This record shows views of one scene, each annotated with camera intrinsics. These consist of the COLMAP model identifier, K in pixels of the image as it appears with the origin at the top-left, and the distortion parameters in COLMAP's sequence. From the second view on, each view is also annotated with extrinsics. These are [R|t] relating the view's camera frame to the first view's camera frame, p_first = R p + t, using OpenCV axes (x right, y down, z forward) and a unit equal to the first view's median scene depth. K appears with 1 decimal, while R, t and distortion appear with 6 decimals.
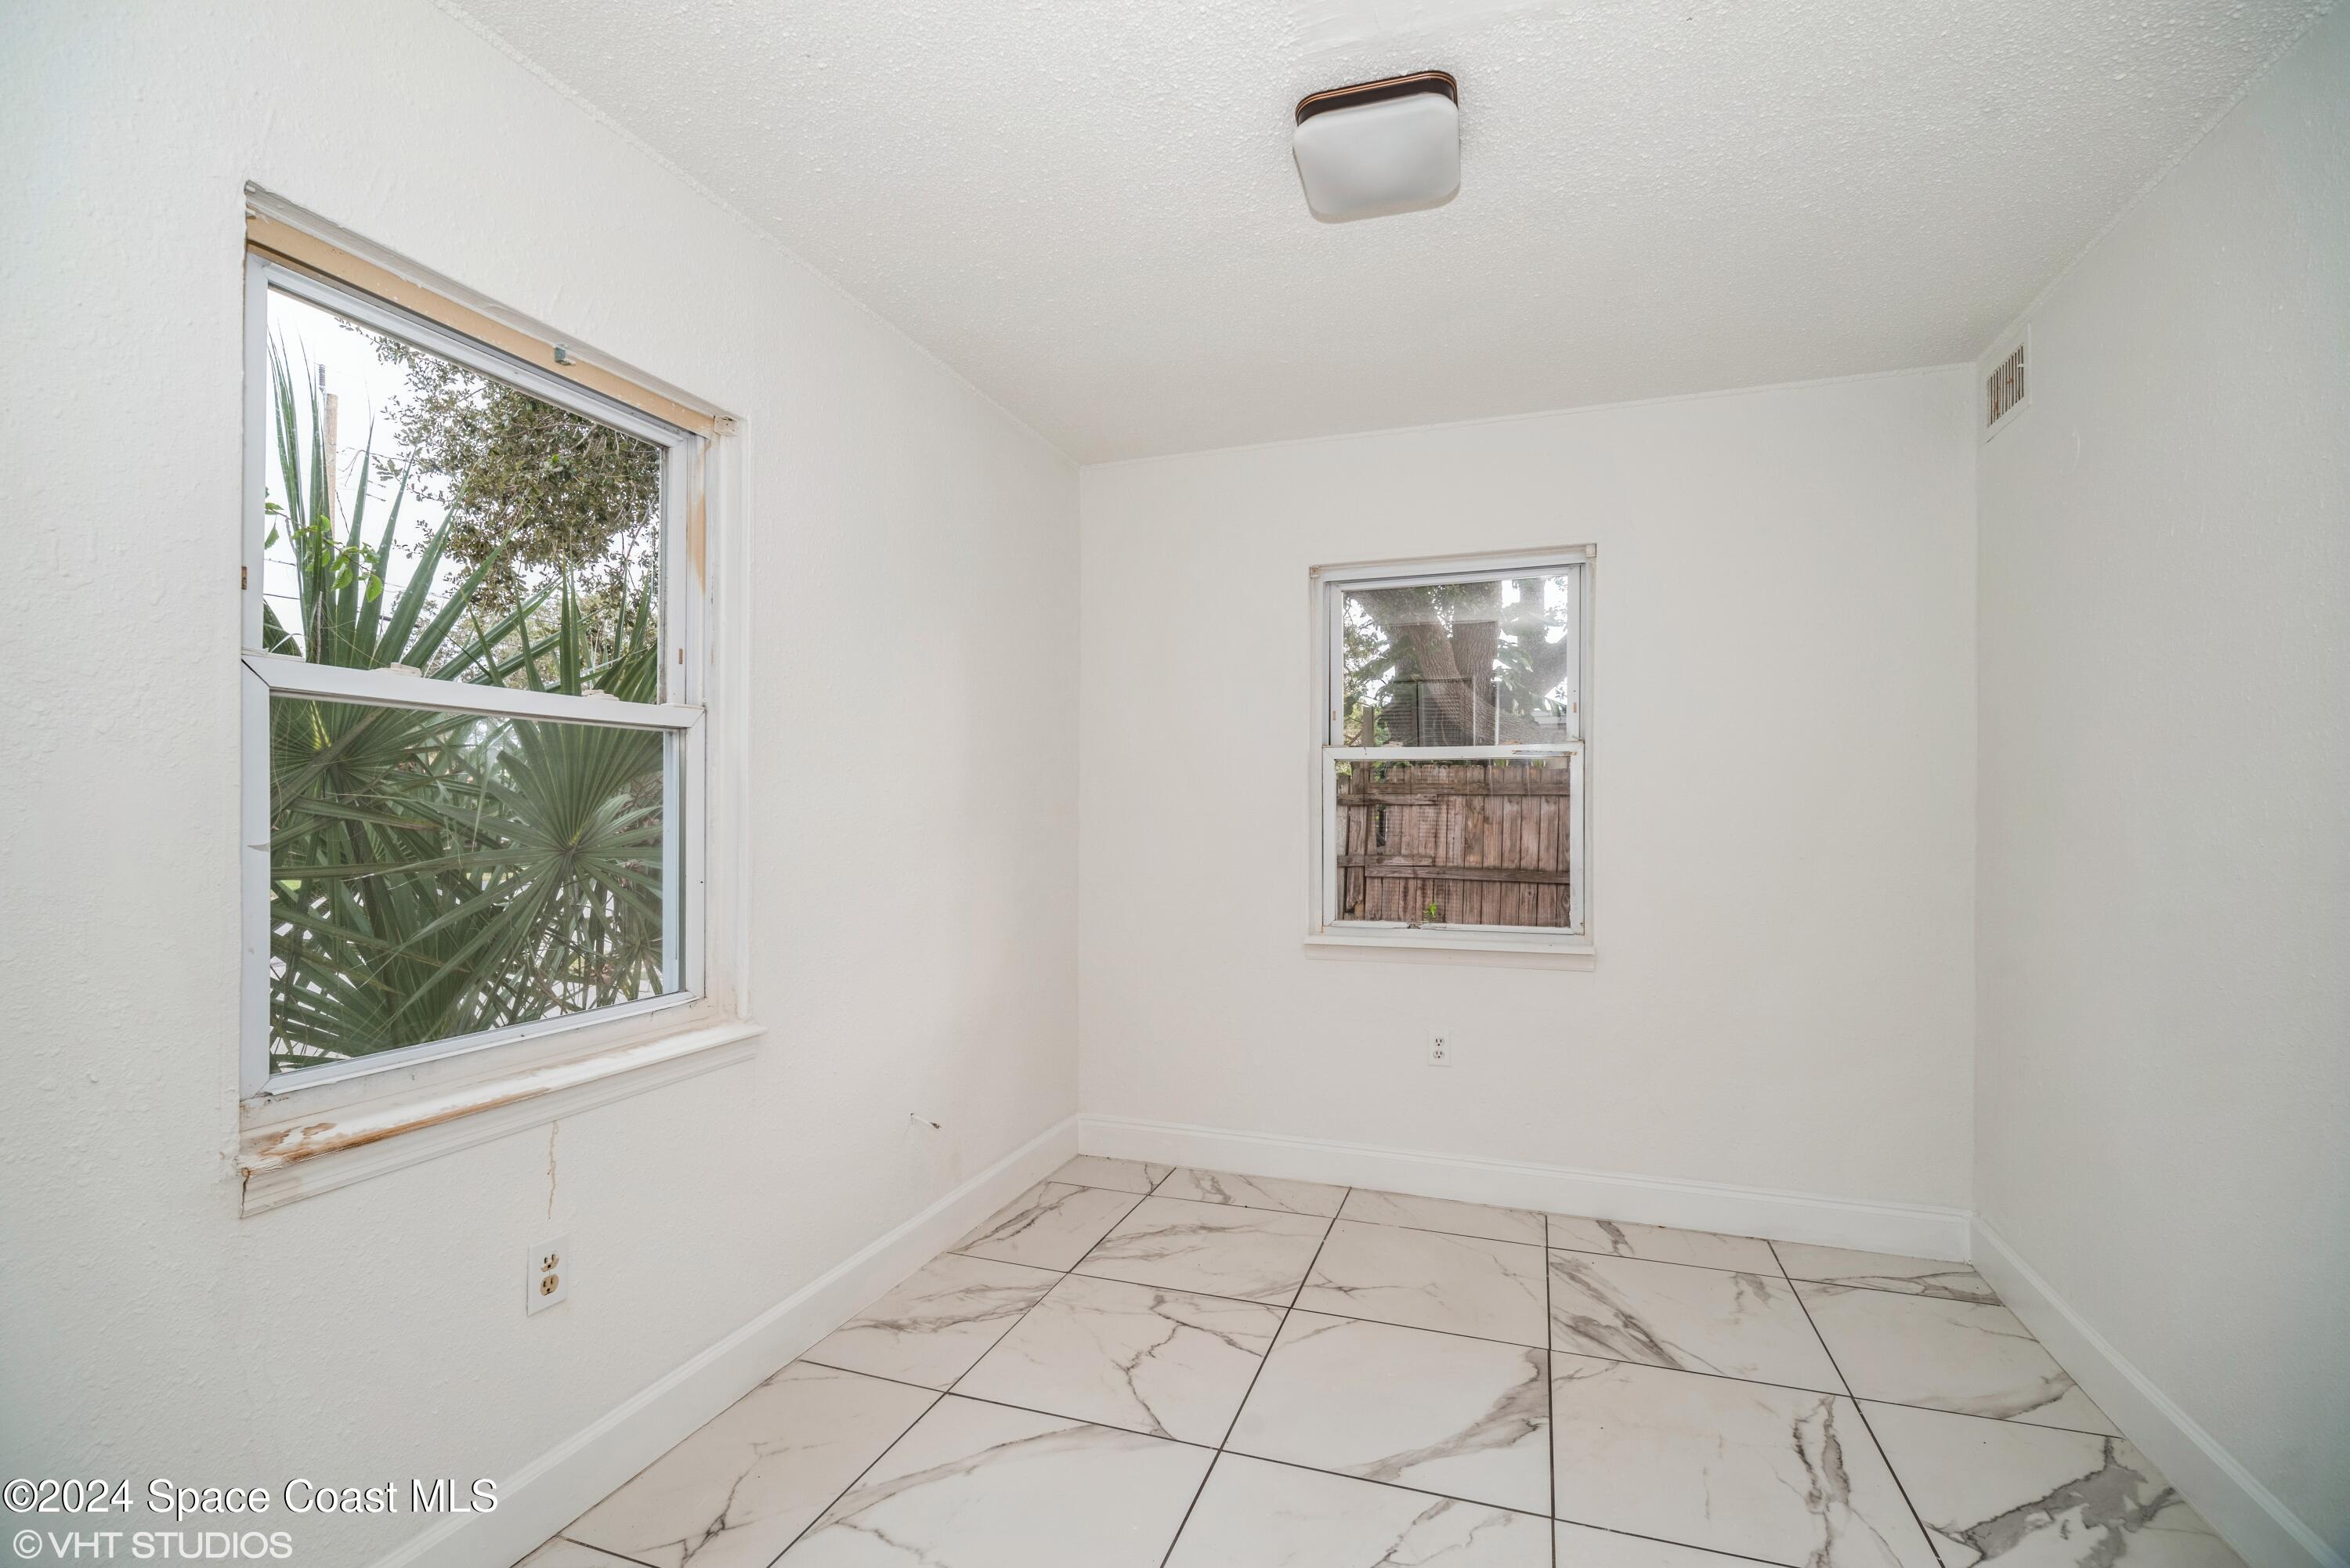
lens RADIAL K [[1026.6, 0, 1179.3], [0, 1026.6, 800.7], [0, 0, 1]] dist [0.001105, -0.000179]
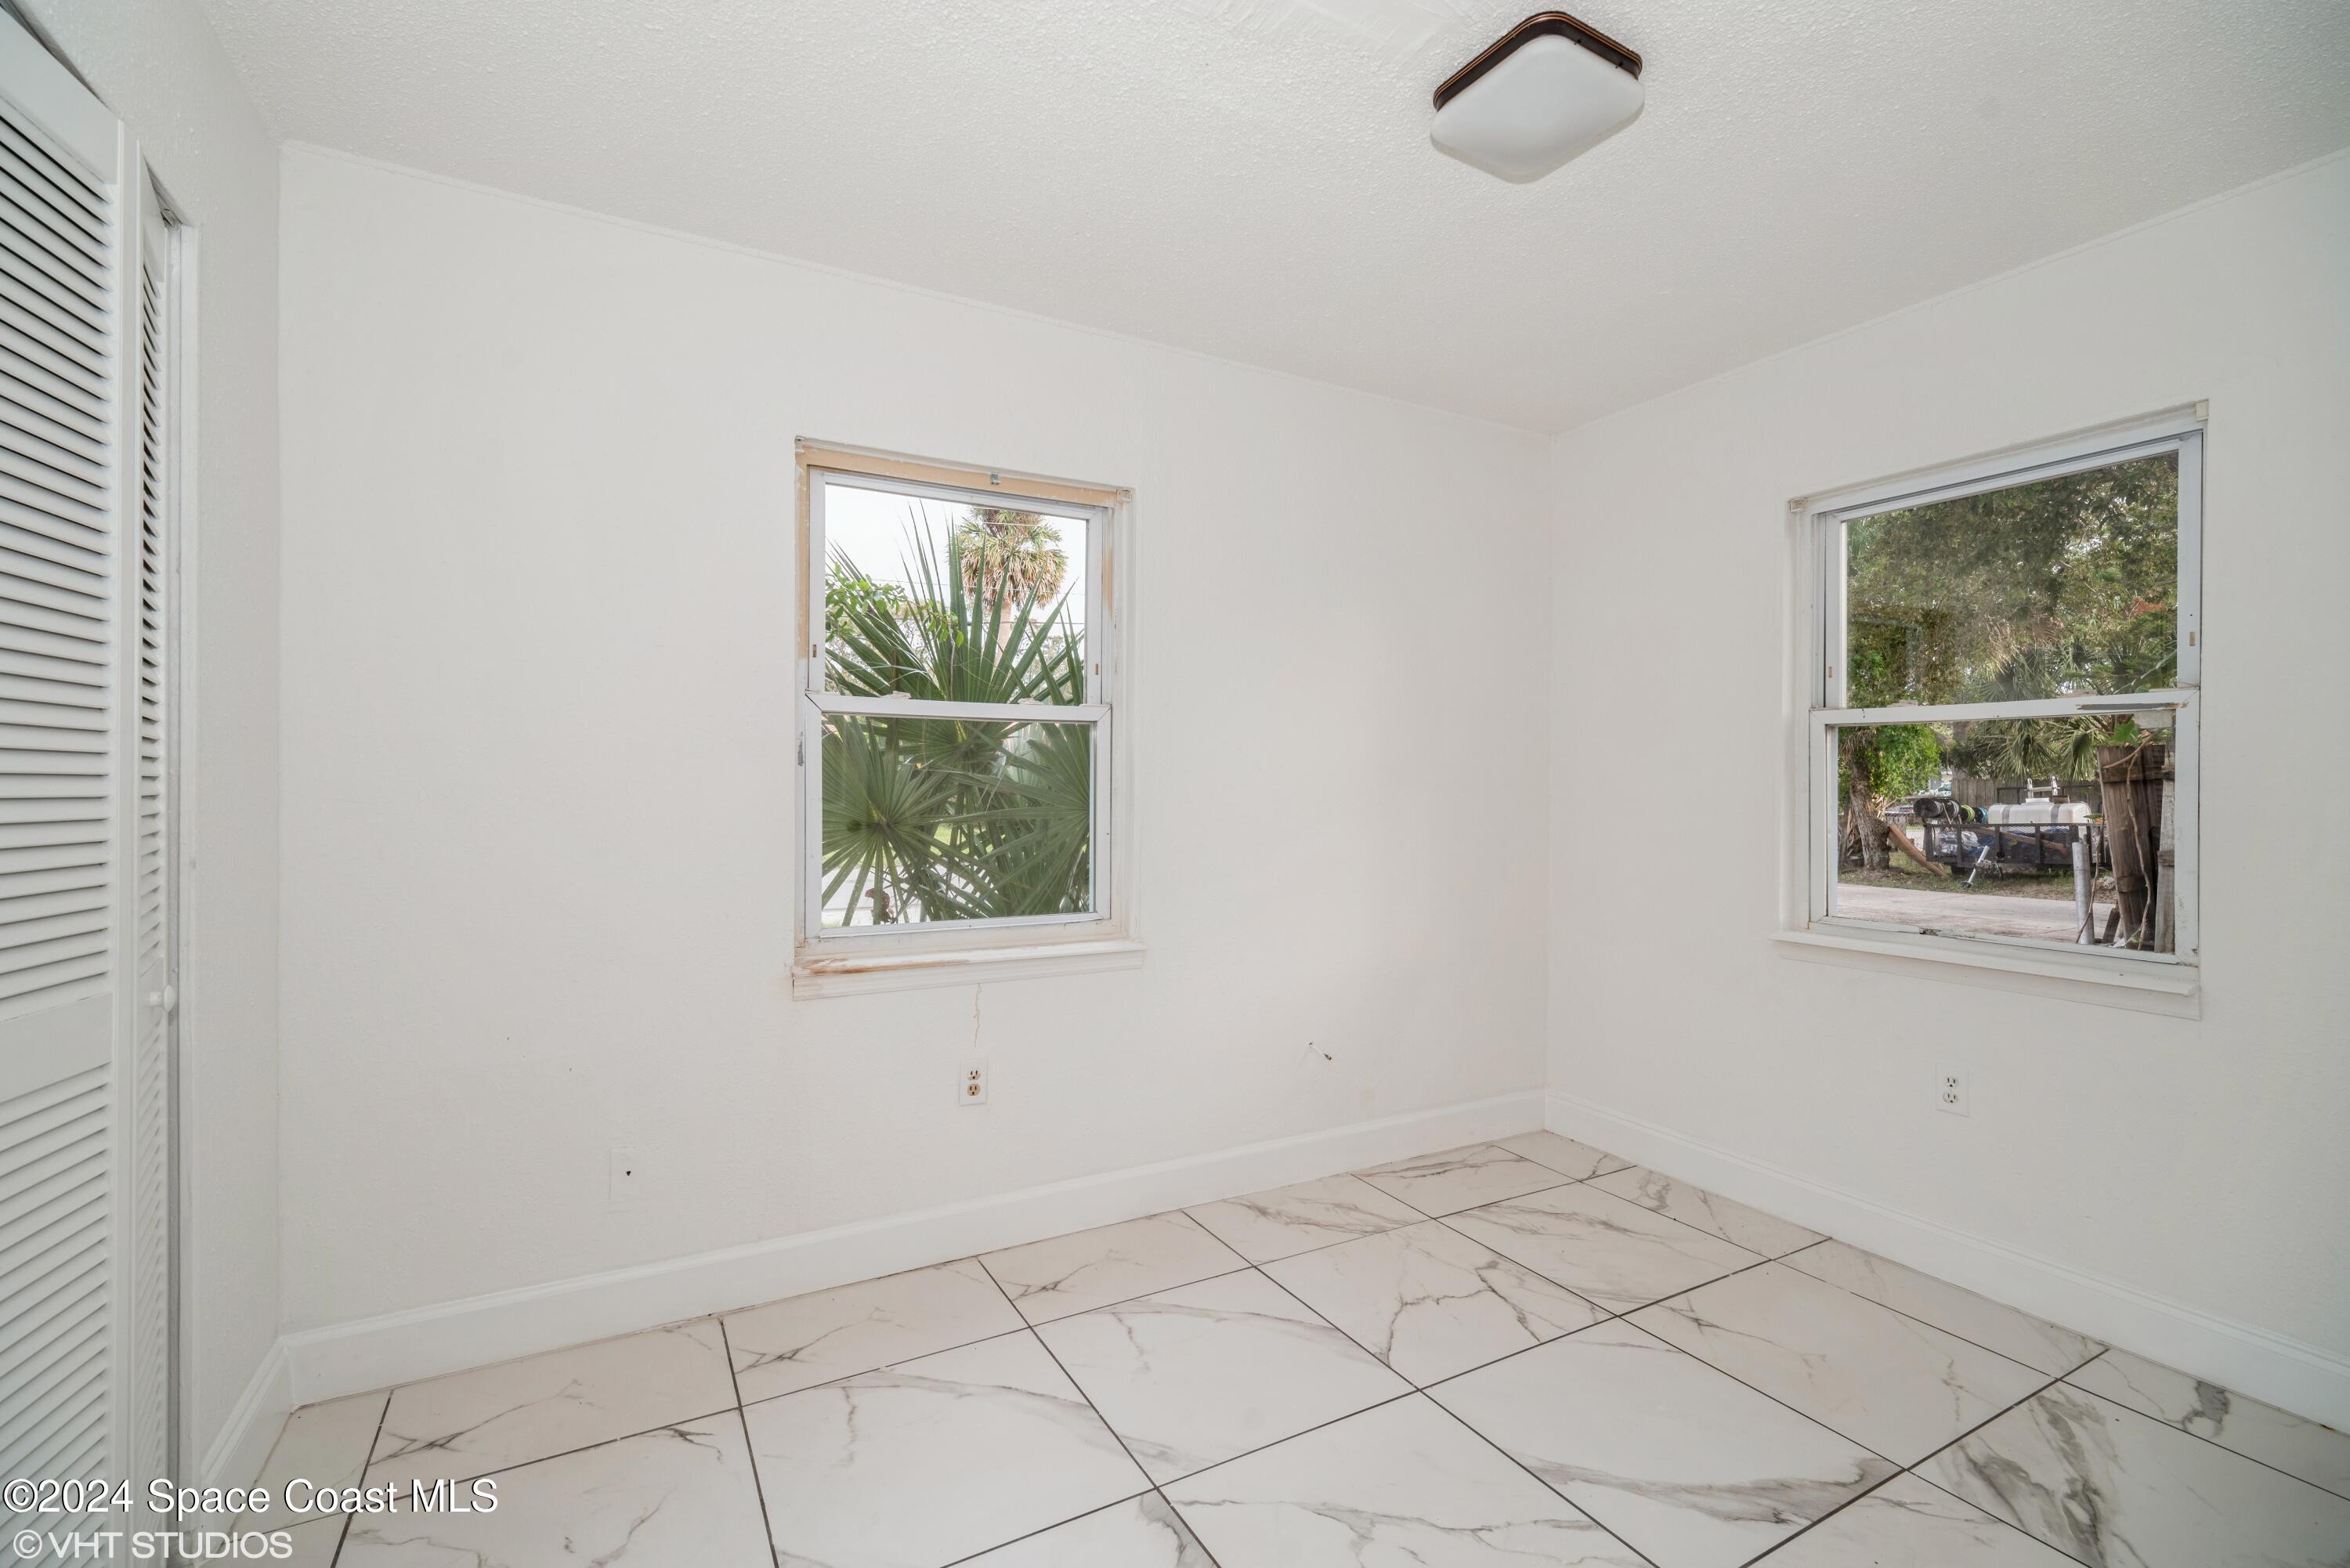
lens RADIAL K [[1026.6, 0, 1202.9], [0, 1026.6, 774.1], [0, 0, 1]] dist [0.001105, -0.000179]
pose [[0.752624, -0.001522, -0.658448, 0.442711], [0.000936, 0.999999, -0.001242, 0.001340], [0.658450, 0.000319, 0.752625, 0.048063]]
